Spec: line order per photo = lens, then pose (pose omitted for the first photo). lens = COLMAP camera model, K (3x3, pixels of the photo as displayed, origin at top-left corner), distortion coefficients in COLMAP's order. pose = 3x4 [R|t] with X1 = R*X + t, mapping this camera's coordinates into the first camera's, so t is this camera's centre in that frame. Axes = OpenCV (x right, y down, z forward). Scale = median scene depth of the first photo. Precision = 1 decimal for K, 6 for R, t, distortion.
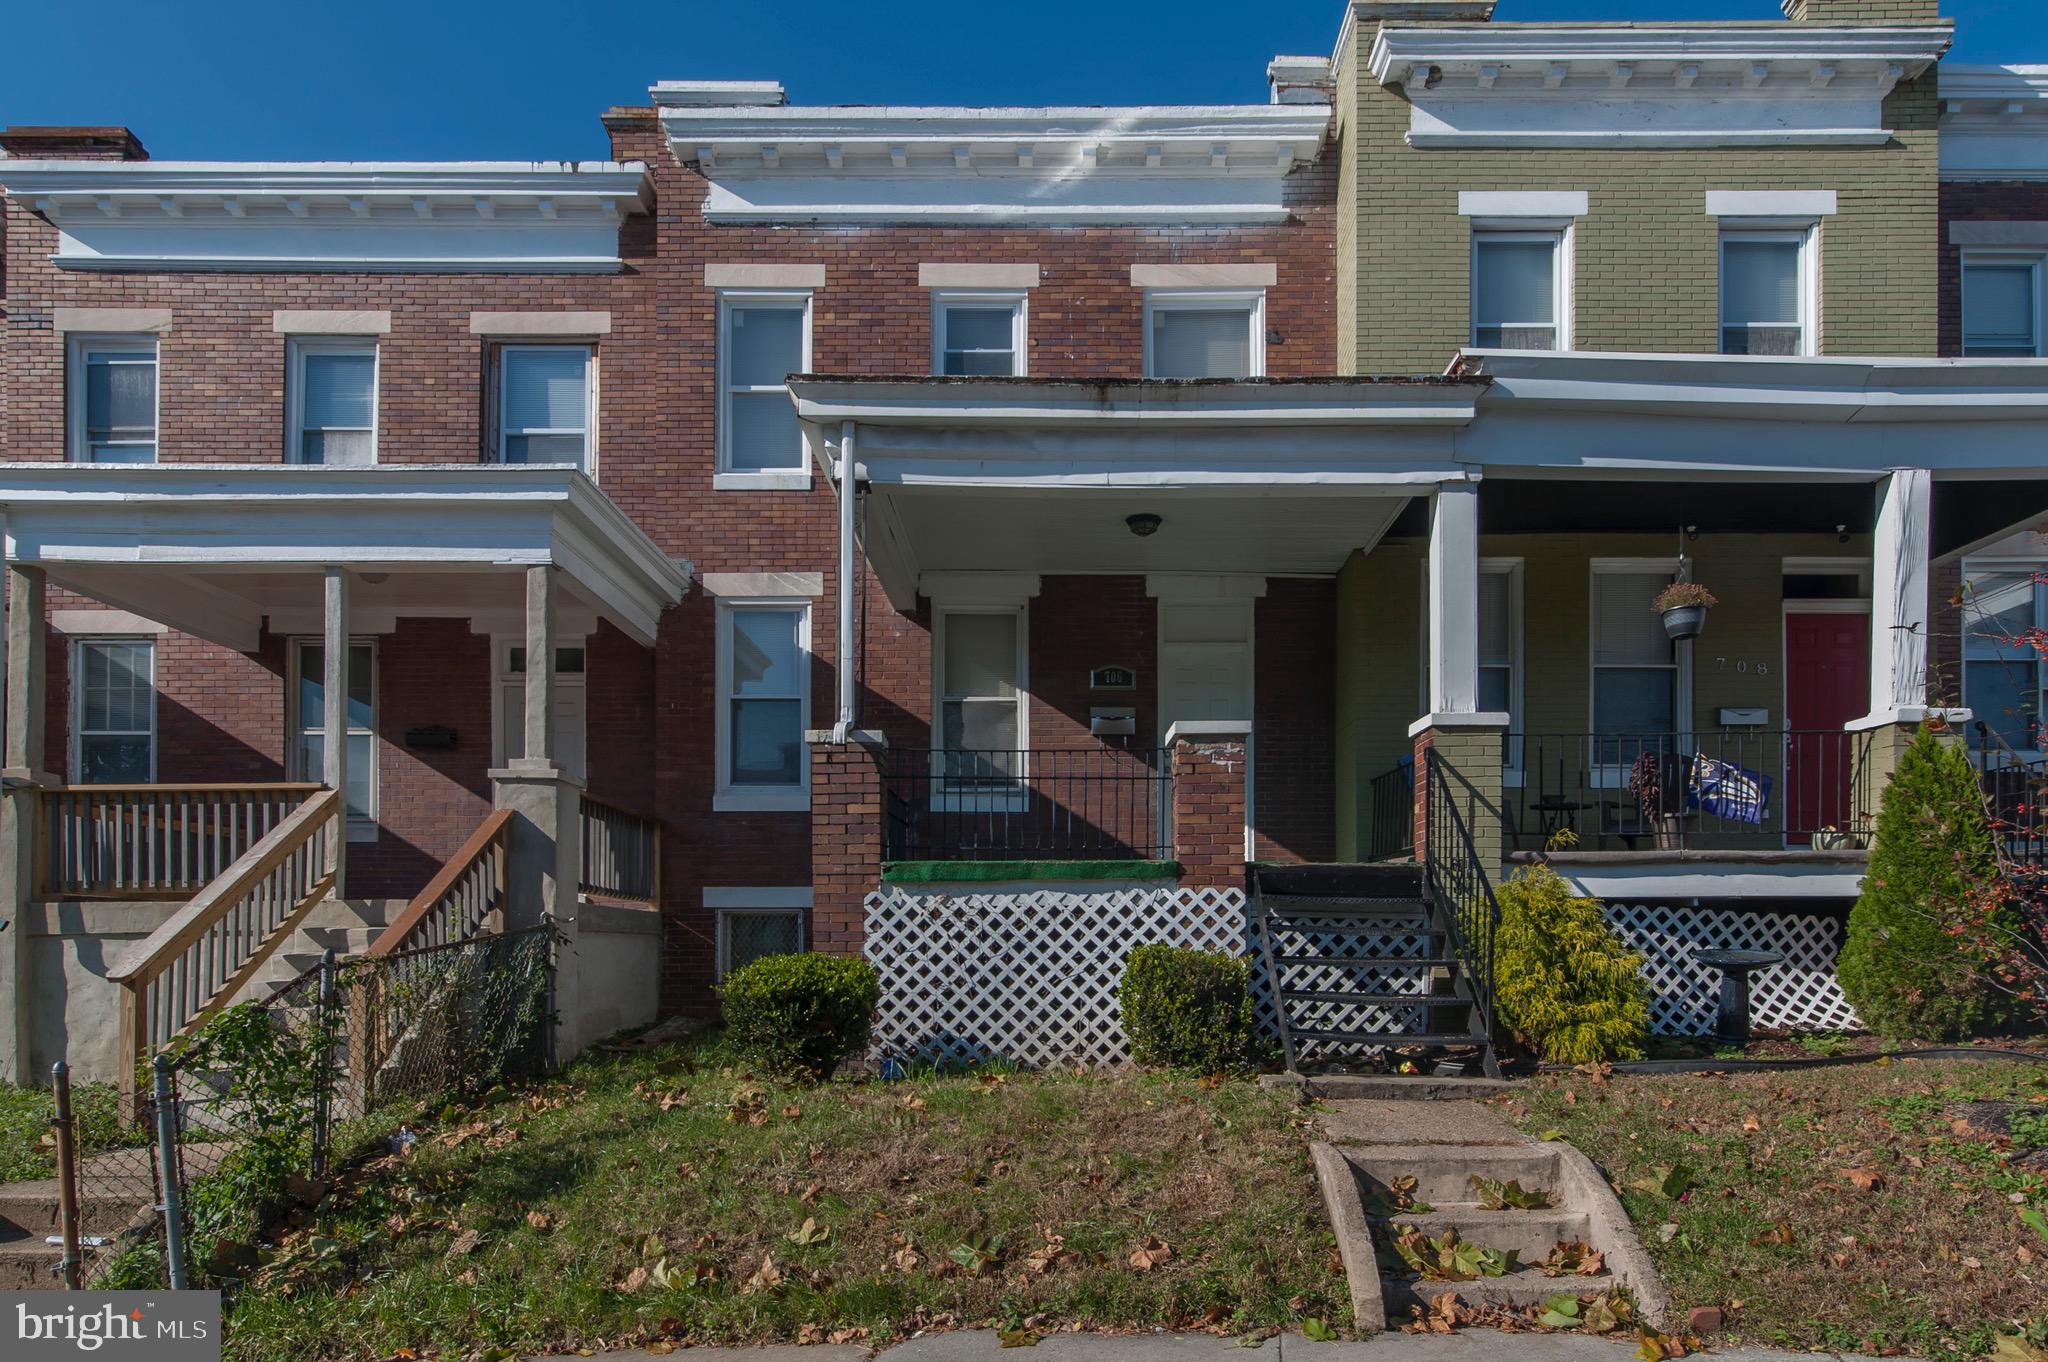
lens RADIAL K [[1020.7, 0, 1024.0], [0, 1020.7, 681.0], [0, 0, 1]] dist [0.002755, 0.000173]
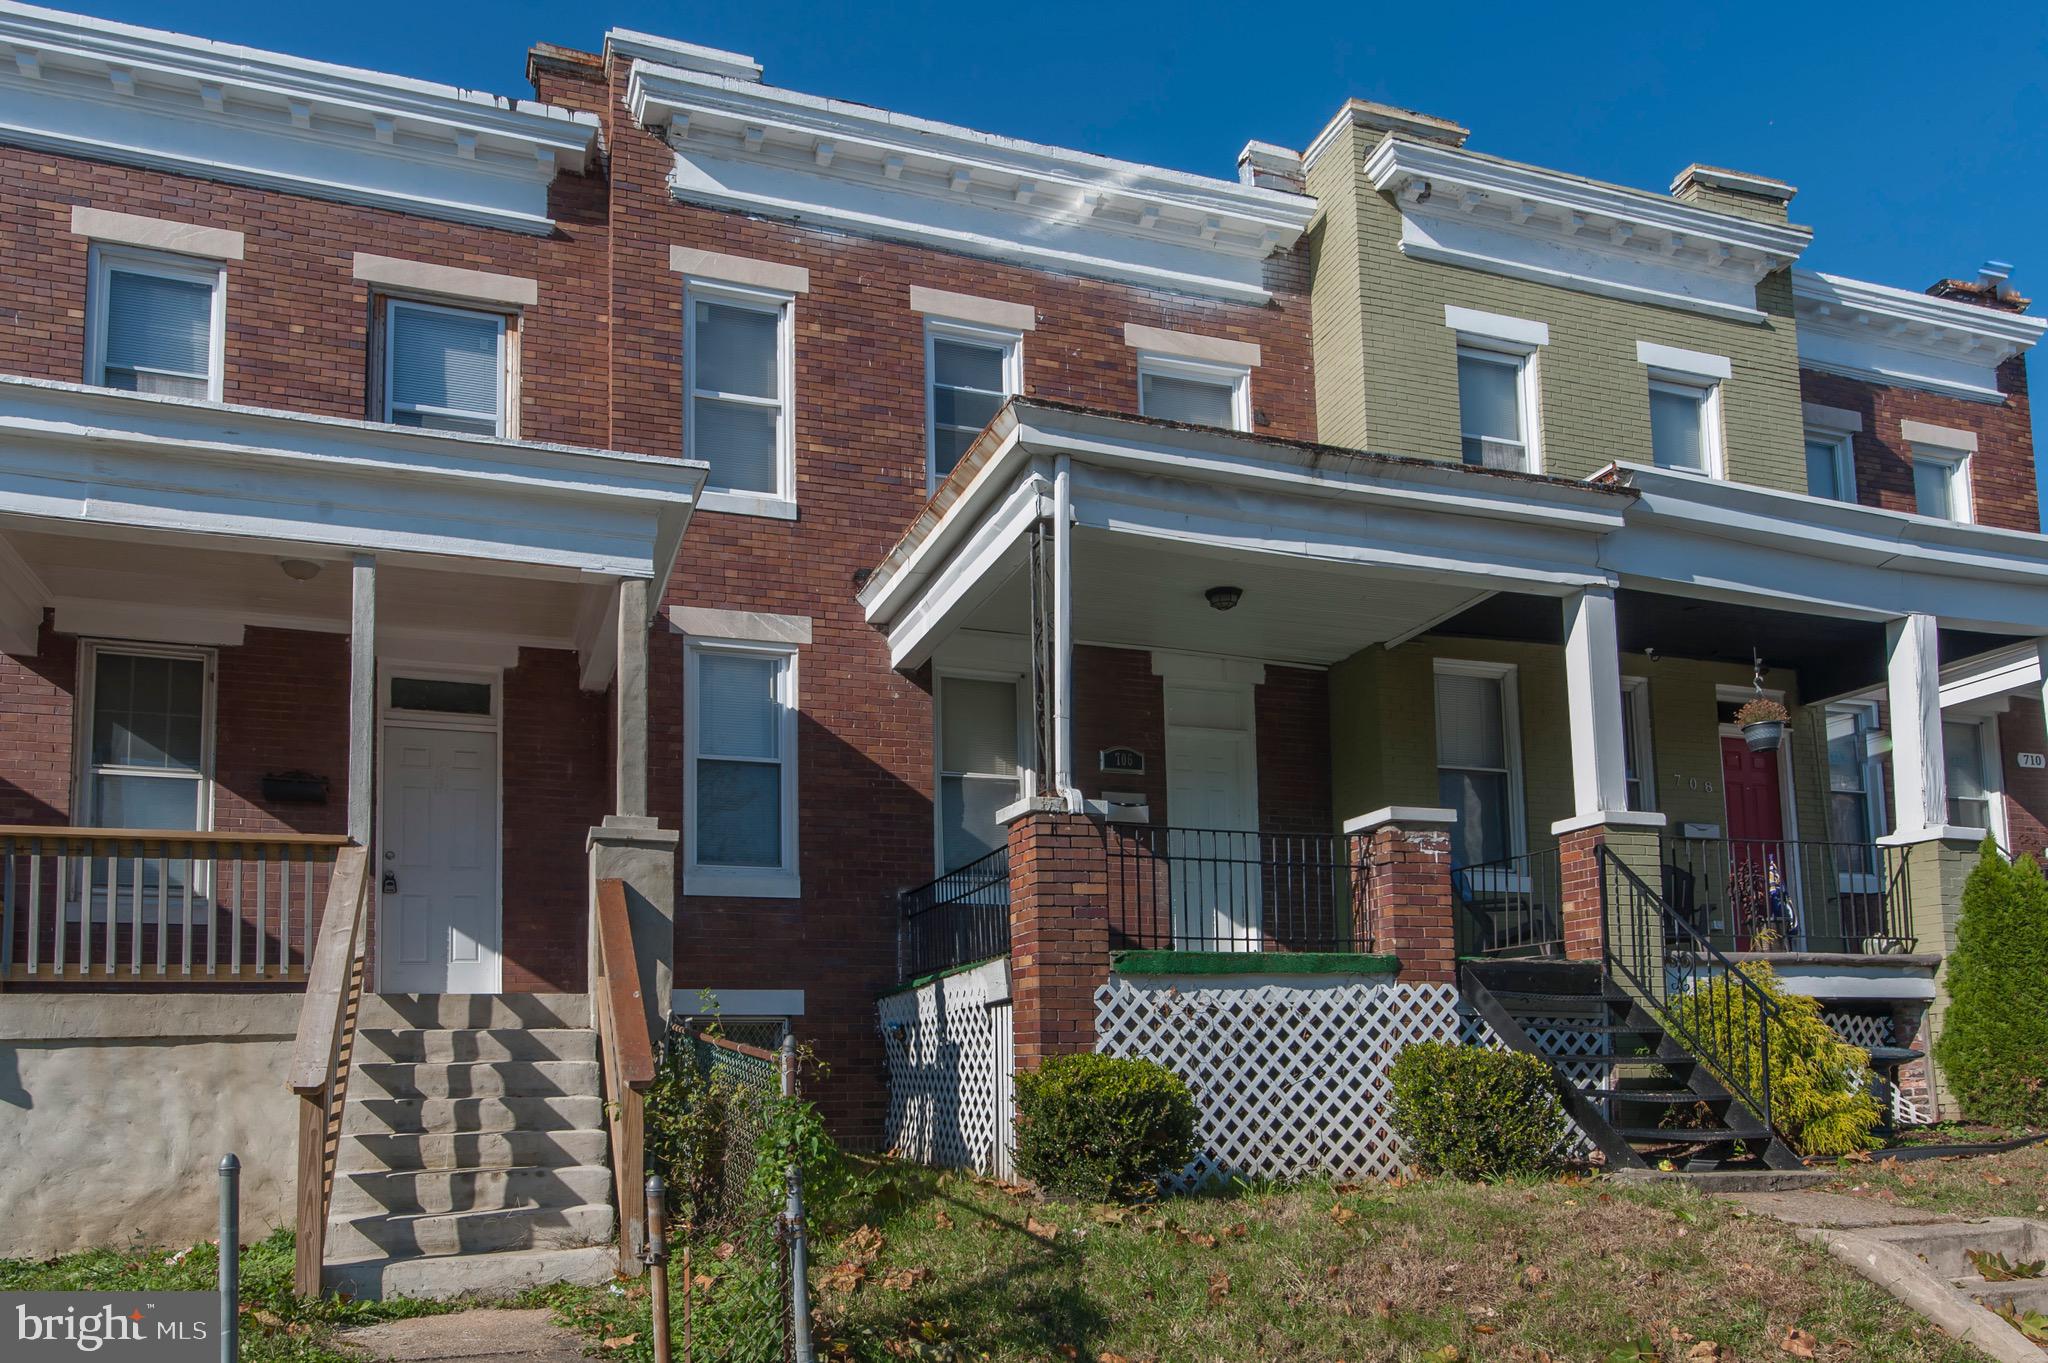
lens RADIAL K [[1154.3, 0, 1024.0], [0, 1154.3, 681.5], [0, 0, 1]] dist [0.001104, 0.001194]
pose [[0.963008, 0.075525, 0.258673, -0.258670], [-0.055185, 0.994850, -0.085023, 0.018716], [-0.263762, 0.067603, 0.962216, 0.024584]]
